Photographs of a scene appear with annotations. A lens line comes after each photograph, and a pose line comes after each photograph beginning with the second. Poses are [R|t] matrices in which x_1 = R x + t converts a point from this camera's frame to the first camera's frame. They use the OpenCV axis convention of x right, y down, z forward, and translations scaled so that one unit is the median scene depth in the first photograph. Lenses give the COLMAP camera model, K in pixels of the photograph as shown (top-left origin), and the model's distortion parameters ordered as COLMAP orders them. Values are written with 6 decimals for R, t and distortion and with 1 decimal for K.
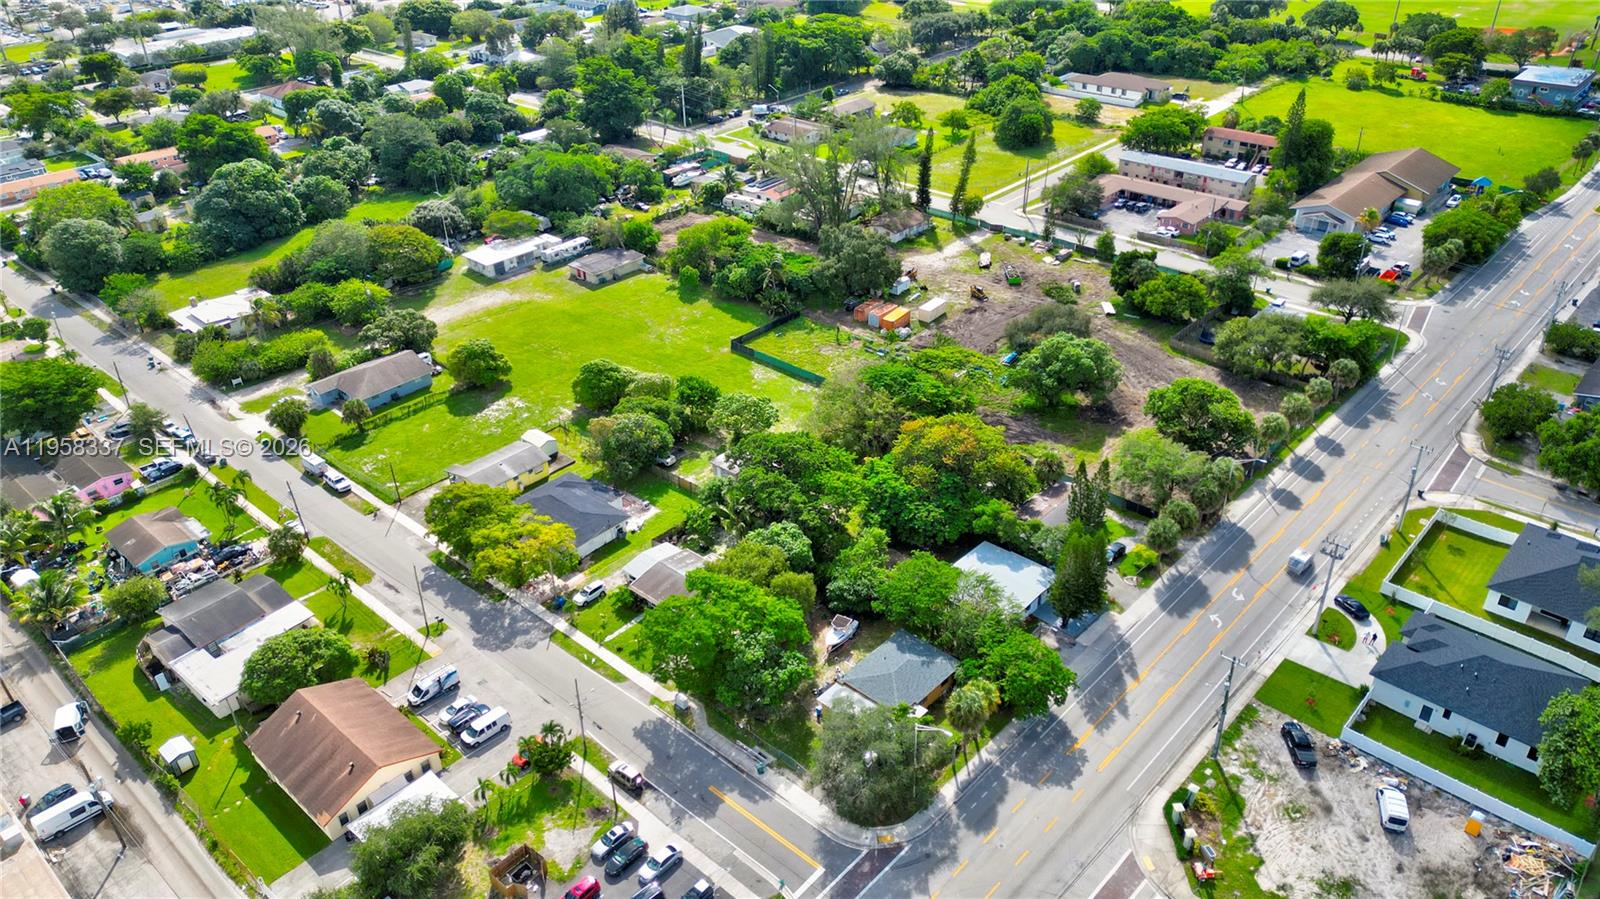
lens RADIAL K [[1117.3, 0, 811.9], [0, 1117.3, 458.8], [0, 0, 1]] dist [0.072093, -0.071683]
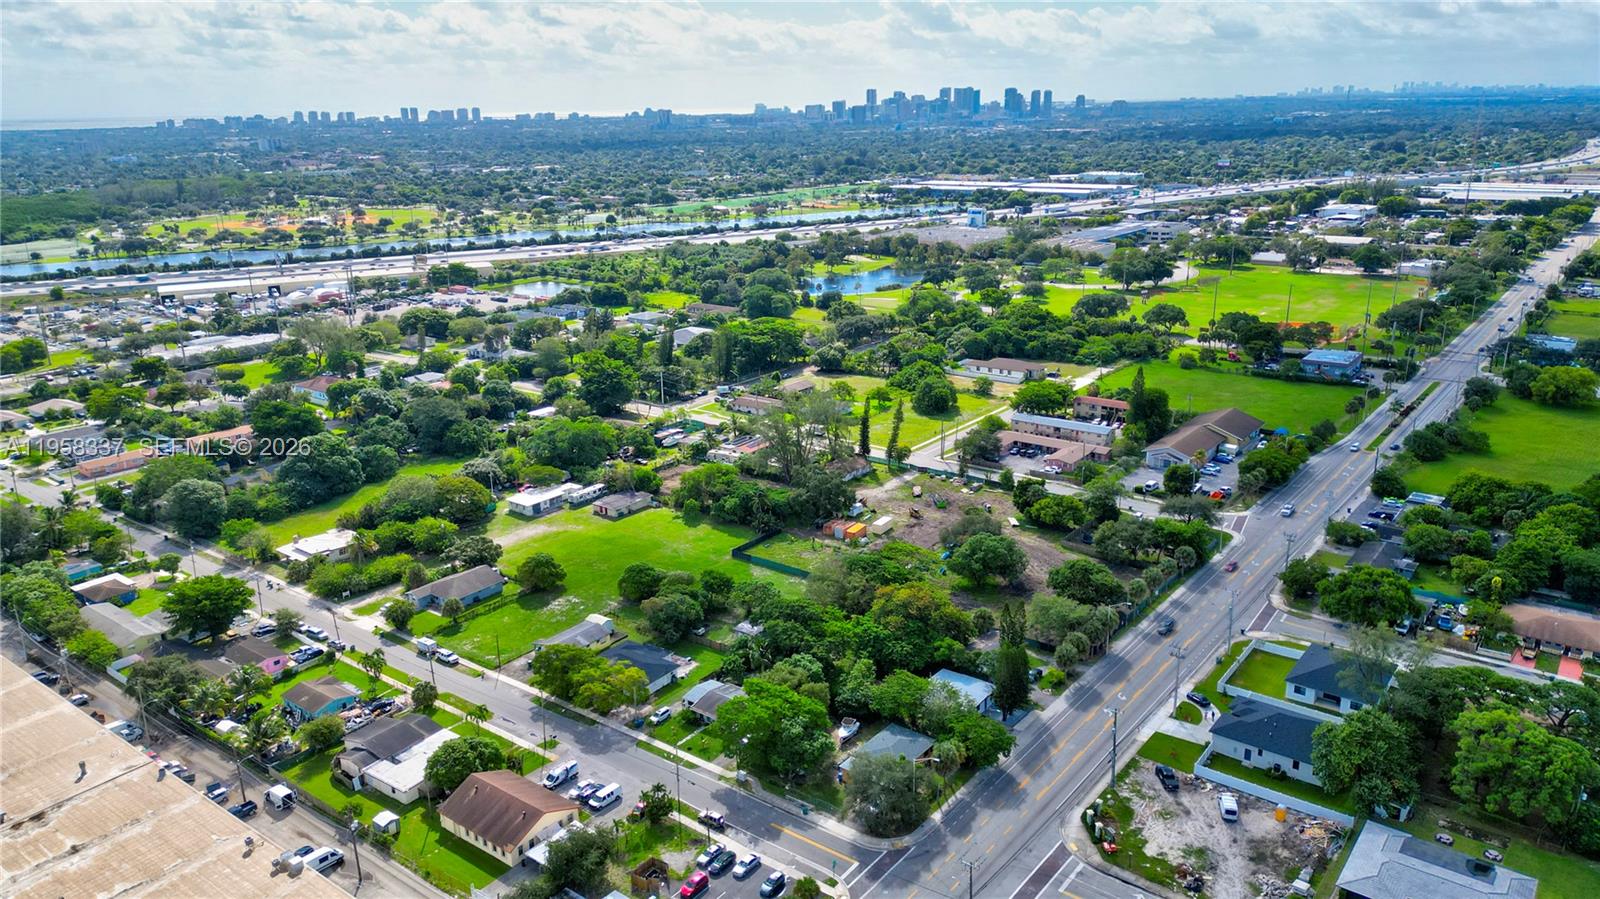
lens RADIAL K [[1117.3, 0, 800.2], [0, 1117.3, 452.3], [0, 0, 1]] dist [0.072093, -0.071683]
pose [[0.997106, -0.020455, 0.073217, -0.100415], [0.038170, 0.967626, -0.249483, 0.129740], [-0.065744, 0.251556, 0.965607, -0.341203]]
